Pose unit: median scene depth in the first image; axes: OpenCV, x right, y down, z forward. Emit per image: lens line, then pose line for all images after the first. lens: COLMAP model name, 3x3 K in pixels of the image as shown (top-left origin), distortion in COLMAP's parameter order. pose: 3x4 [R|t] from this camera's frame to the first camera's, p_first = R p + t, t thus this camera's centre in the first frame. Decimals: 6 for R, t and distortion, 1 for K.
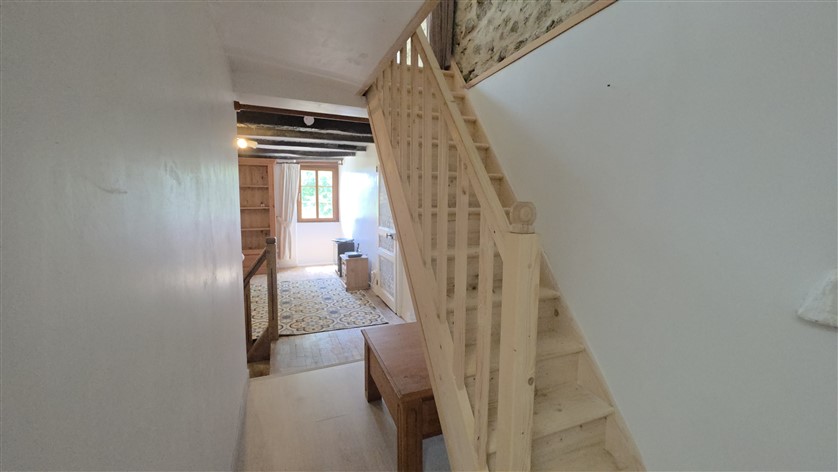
lens RADIAL K [[331.6, 0, 417.7], [0, 331.6, 234.7], [0, 0, 1]] dist [-0.007965, -0.000883]
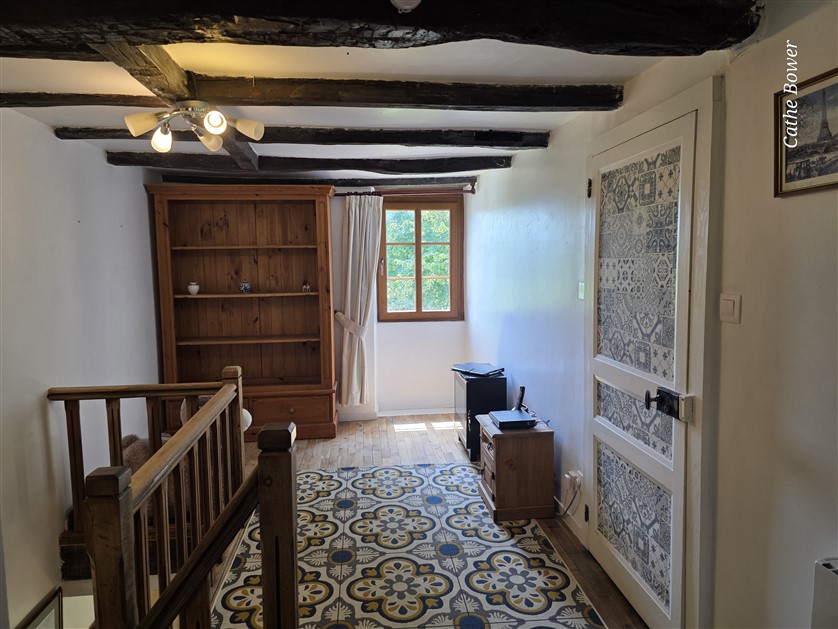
lens RADIAL K [[564.4, 0, 420.0], [0, 564.4, 312.5], [0, 0, 1]] dist [0.005834, 0.000356]
pose [[0.960545, 0.003094, -0.278108, -0.095931], [-0.007401, 0.999868, -0.014438, -0.044127], [0.278027, 0.015926, 0.960441, 0.286969]]
